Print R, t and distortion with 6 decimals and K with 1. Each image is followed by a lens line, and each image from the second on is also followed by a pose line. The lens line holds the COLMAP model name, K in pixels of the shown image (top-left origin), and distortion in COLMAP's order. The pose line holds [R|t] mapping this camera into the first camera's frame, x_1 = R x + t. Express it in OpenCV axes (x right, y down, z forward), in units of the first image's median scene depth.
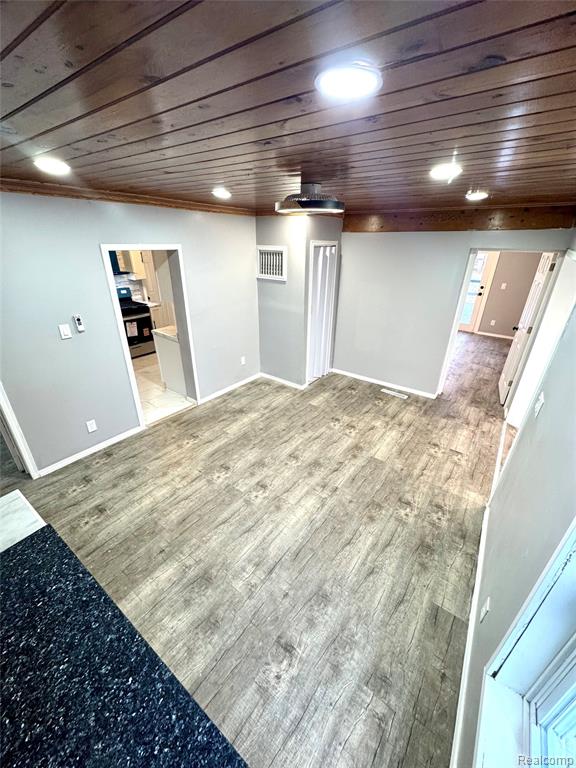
lens RADIAL K [[305.4, 0, 286.4], [0, 305.4, 384.3], [0, 0, 1]] dist [-0.002867, 0.000391]
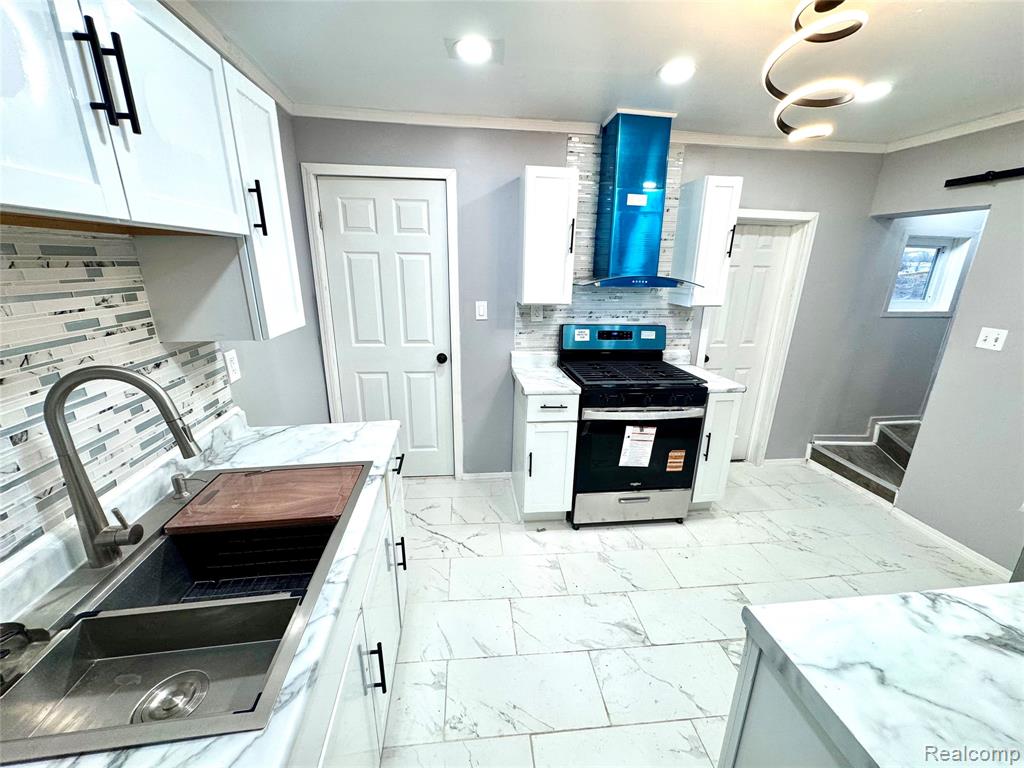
lens RADIAL K [[407.3, 0, 509.3], [0, 407.3, 381.0], [0, 0, 1]] dist [-0.002867, 0.000391]
pose [[0.692569, 0.195792, -0.694272, -0.537516], [-0.318217, 0.946674, -0.050464, -0.311236], [0.647369, 0.255879, 0.717941, 1.001550]]
